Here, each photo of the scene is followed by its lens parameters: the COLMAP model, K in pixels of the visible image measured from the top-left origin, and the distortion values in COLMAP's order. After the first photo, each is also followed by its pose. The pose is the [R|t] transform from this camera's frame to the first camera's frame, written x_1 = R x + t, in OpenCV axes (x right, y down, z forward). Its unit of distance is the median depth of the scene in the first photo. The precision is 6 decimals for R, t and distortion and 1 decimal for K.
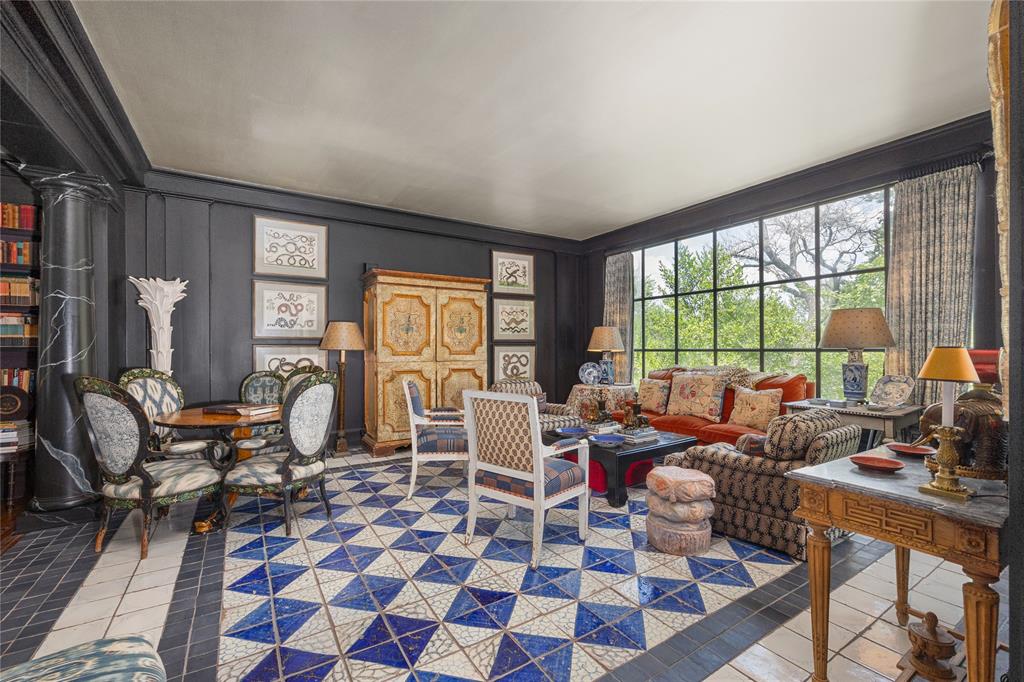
lens RADIAL K [[424.9, 0, 508.1], [0, 424.9, 350.1], [0, 0, 1]] dist [-0.003289, -0.000277]
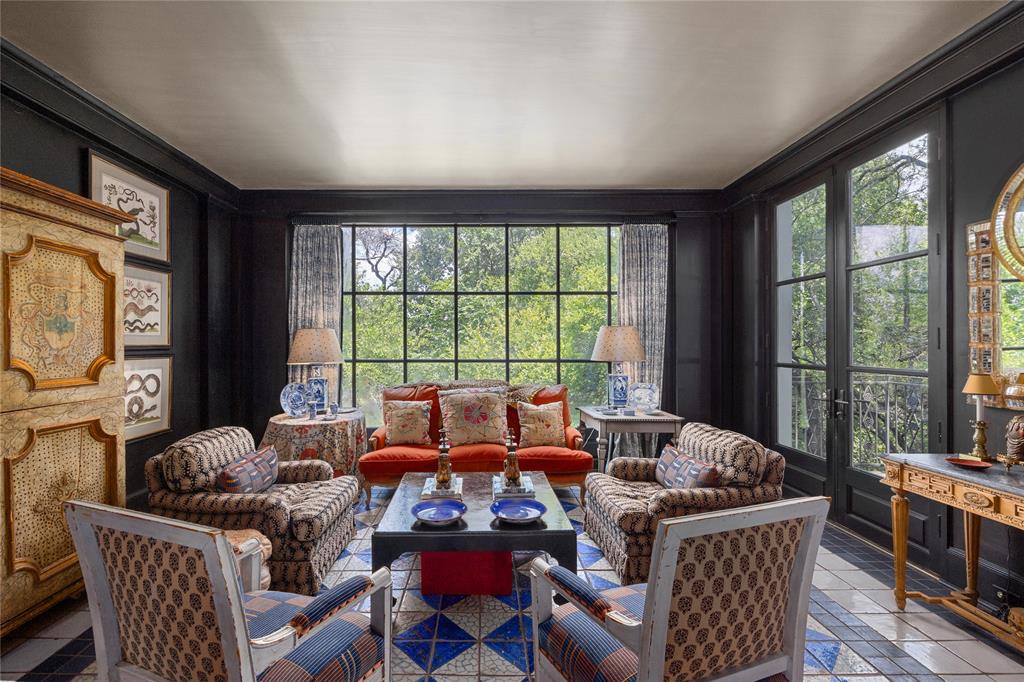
lens RADIAL K [[435.4, 0, 509.4], [0, 435.4, 346.4], [0, 0, 1]] dist [-0.002309, -0.000279]
pose [[0.534936, 0.004214, 0.844882, -0.245243], [-0.000075, 0.999988, -0.004940, -0.028285], [-0.844893, 0.002579, 0.534930, 0.467293]]
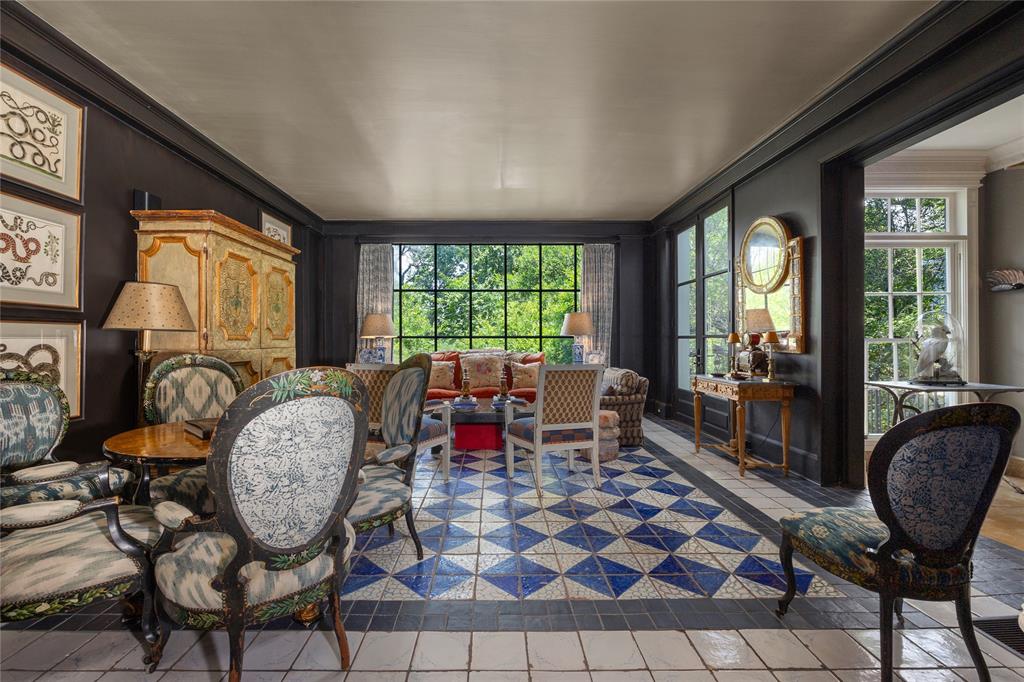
lens RADIAL K [[417.5, 0, 516.4], [0, 417.5, 339.9], [0, 0, 1]] dist [-0.001377, -0.000089]
pose [[0.537331, 0.002012, 0.843369, -0.567207], [-0.000781, 0.999998, -0.001888, 0.012997], [-0.843371, 0.000356, 0.537331, 0.221464]]
